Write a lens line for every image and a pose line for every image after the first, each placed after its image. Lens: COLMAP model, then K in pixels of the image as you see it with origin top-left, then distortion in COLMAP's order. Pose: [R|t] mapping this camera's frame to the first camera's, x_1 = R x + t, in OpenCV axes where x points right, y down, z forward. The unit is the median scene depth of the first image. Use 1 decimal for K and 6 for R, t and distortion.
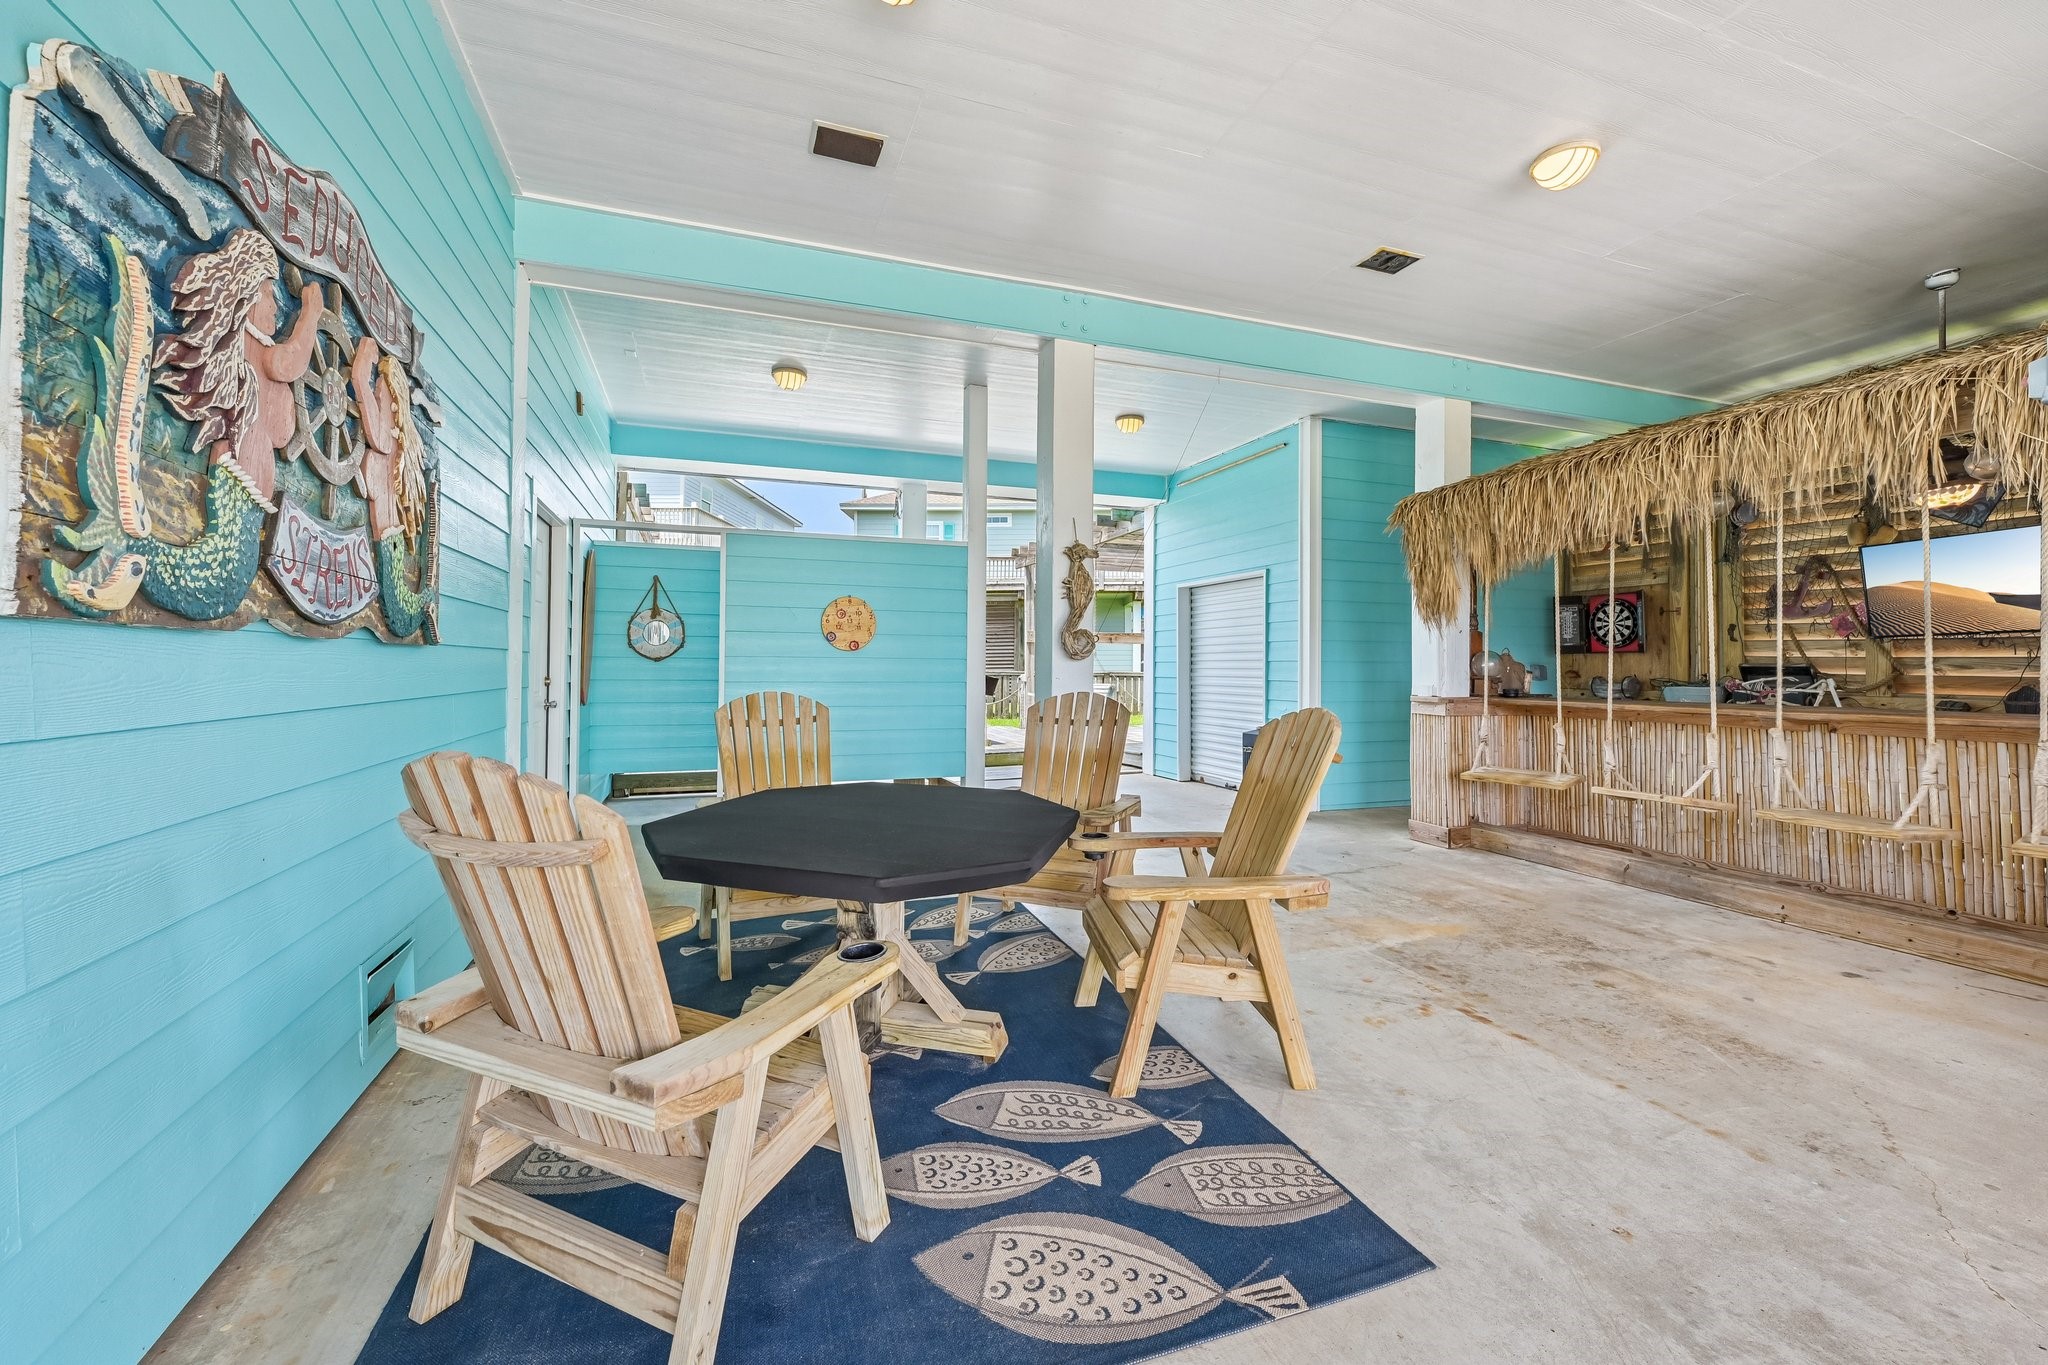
lens RADIAL K [[820.6, 0, 1032.7], [0, 820.6, 666.9], [0, 0, 1]] dist [-0.000798, 0.000185]
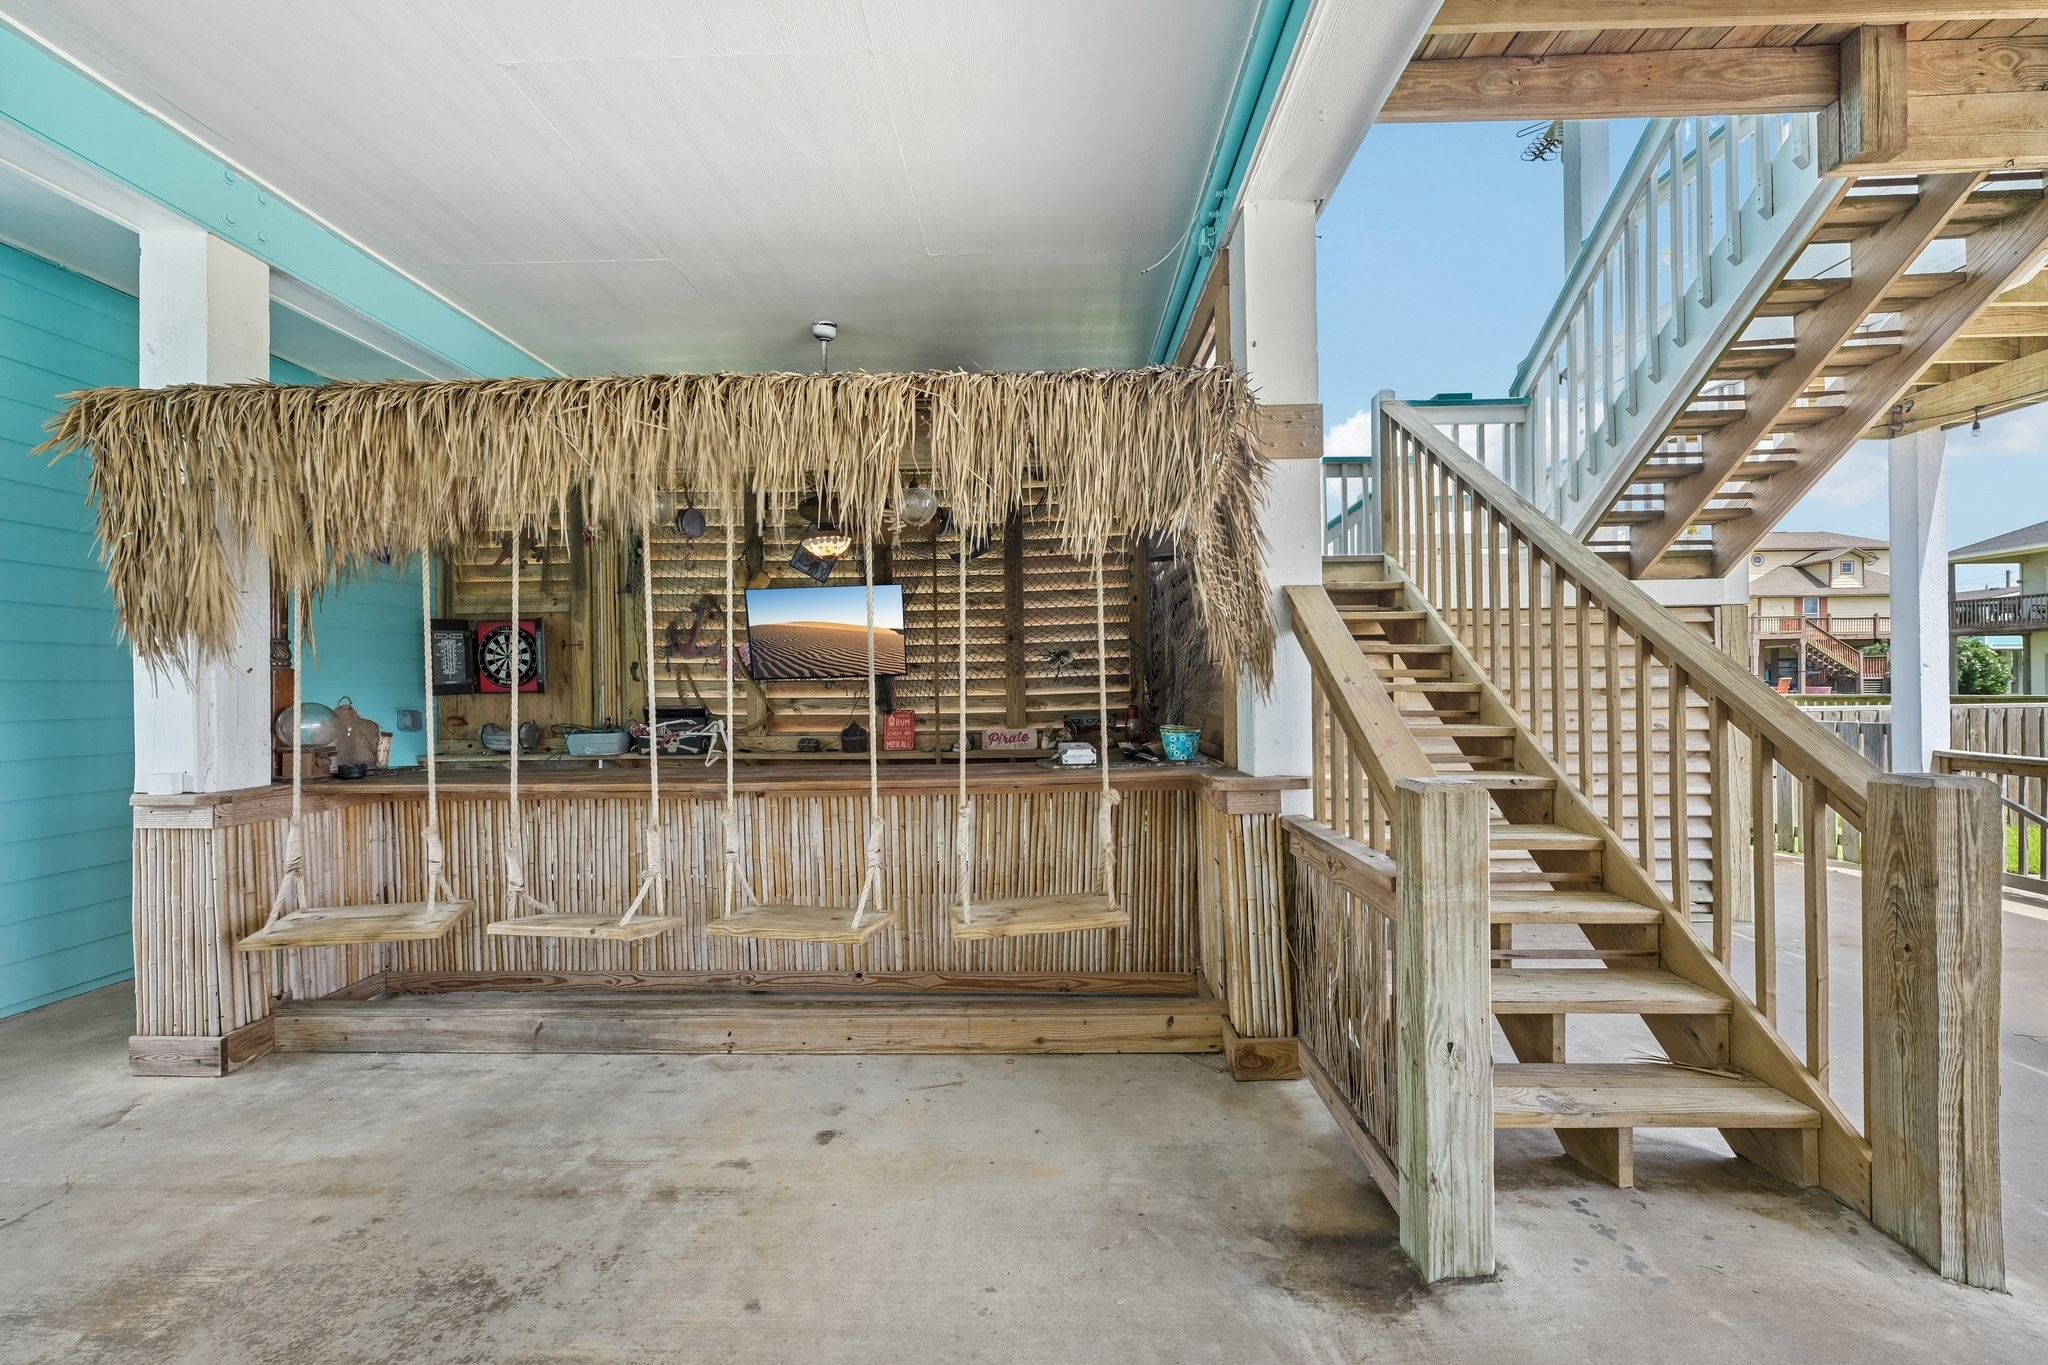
lens RADIAL K [[820.6, 0, 1025.7], [0, 820.6, 676.0], [0, 0, 1]] dist [-0.000798, 0.000185]
pose [[0.374600, 0.002878, 0.927182, 0.209456], [0.013996, 0.999864, -0.008759, -0.027399], [-0.927081, 0.016257, 0.374509, 0.313752]]
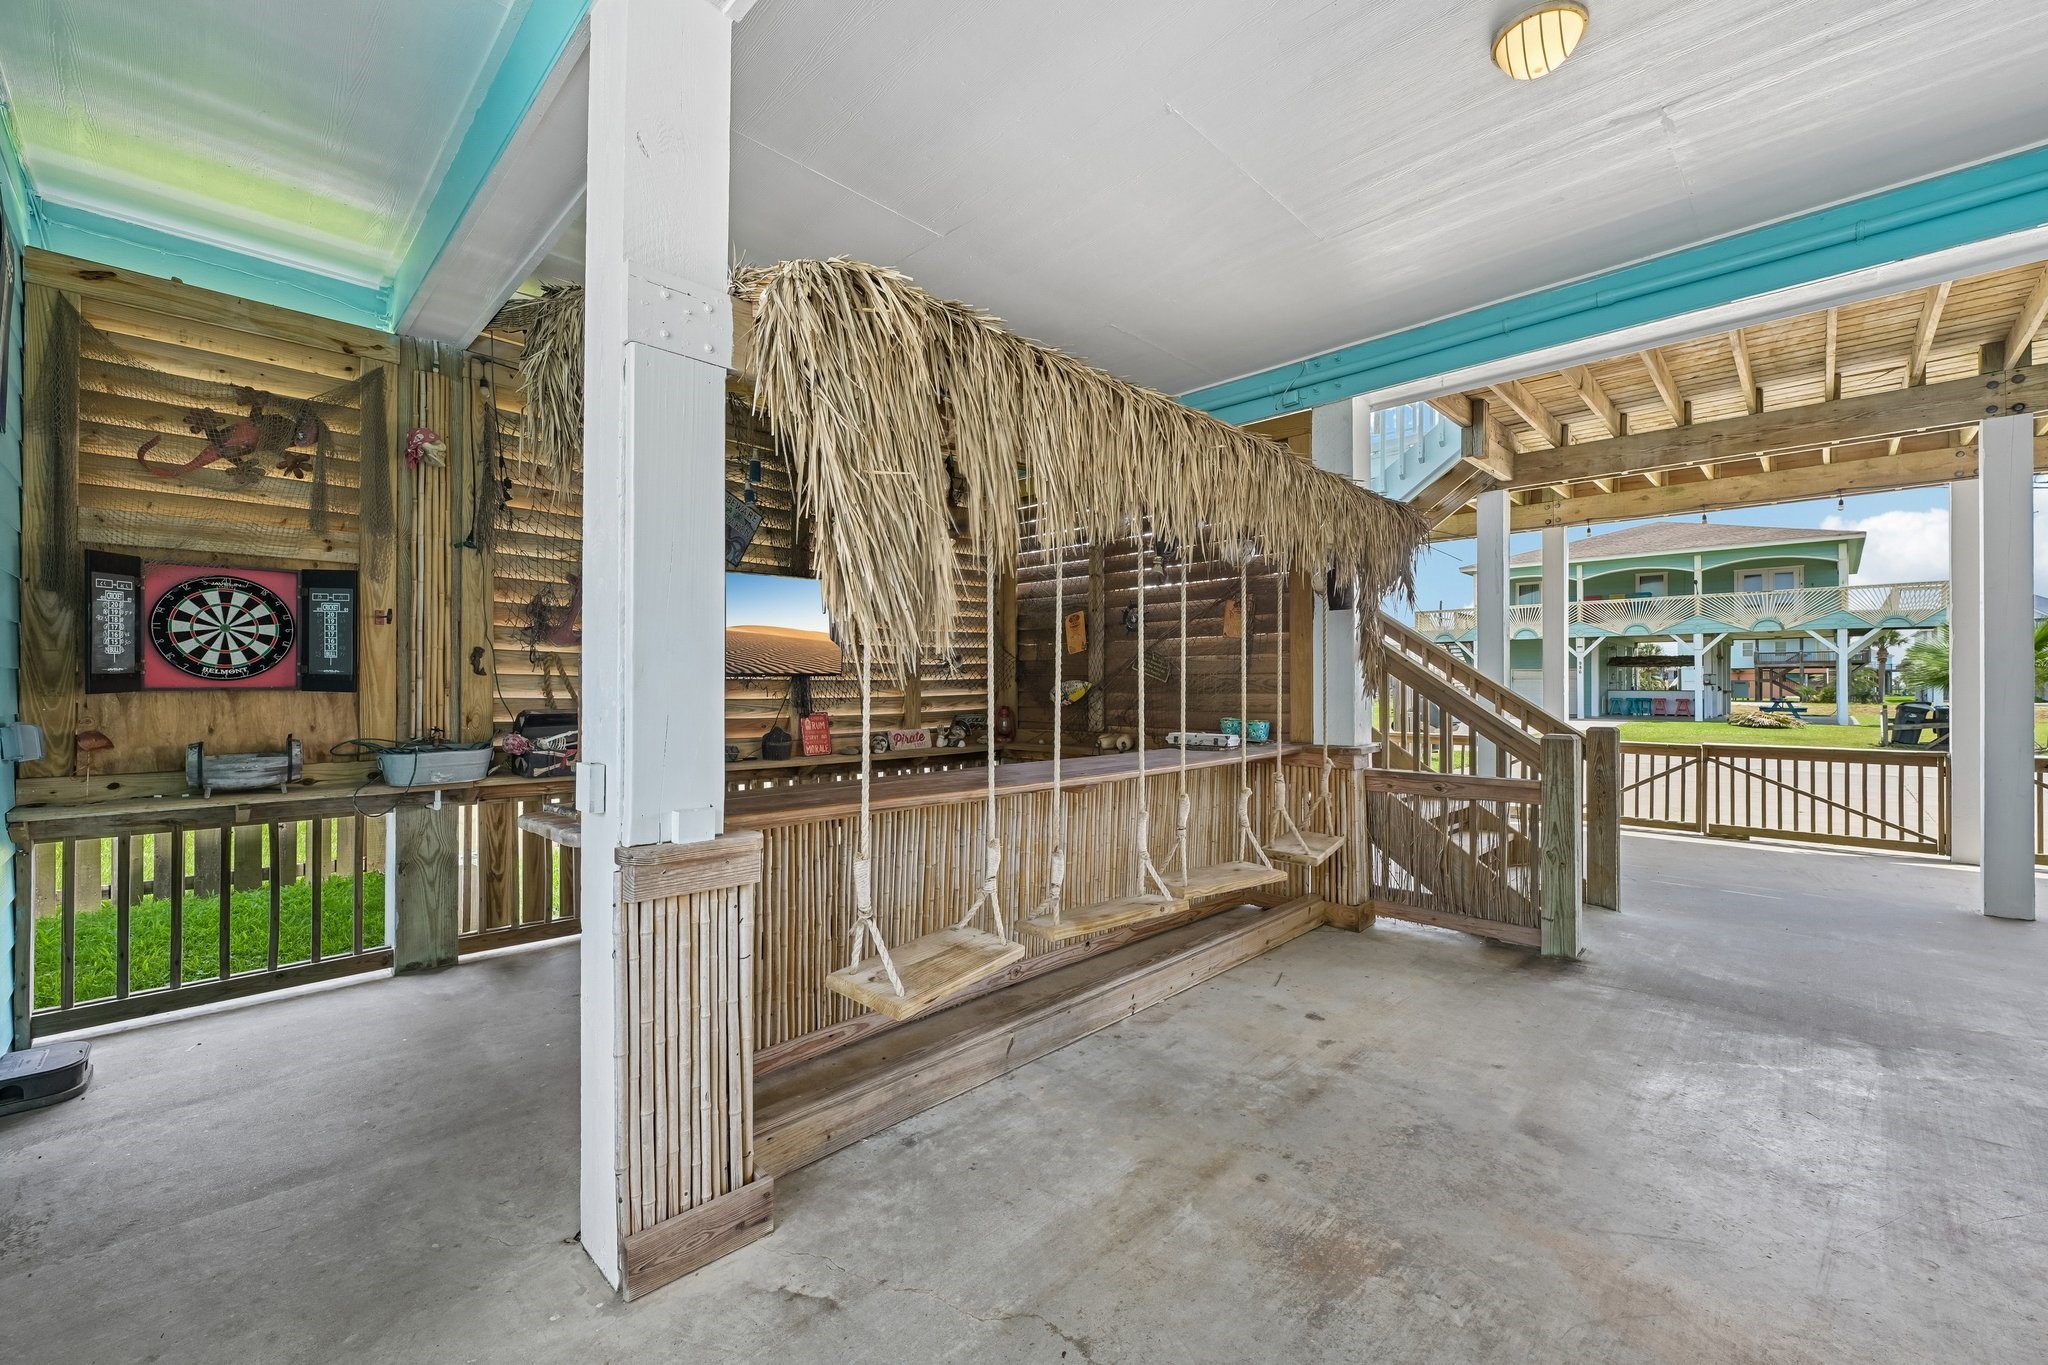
lens RADIAL K [[820.6, 0, 1046.1], [0, 820.6, 671.4], [0, 0, 1]] dist [-0.000798, 0.000185]
pose [[-0.433028, 0.011275, 0.901310, 0.110492], [-0.003308, 0.999895, -0.014098, -0.031493], [-0.901374, -0.009086, -0.432946, 1.061470]]
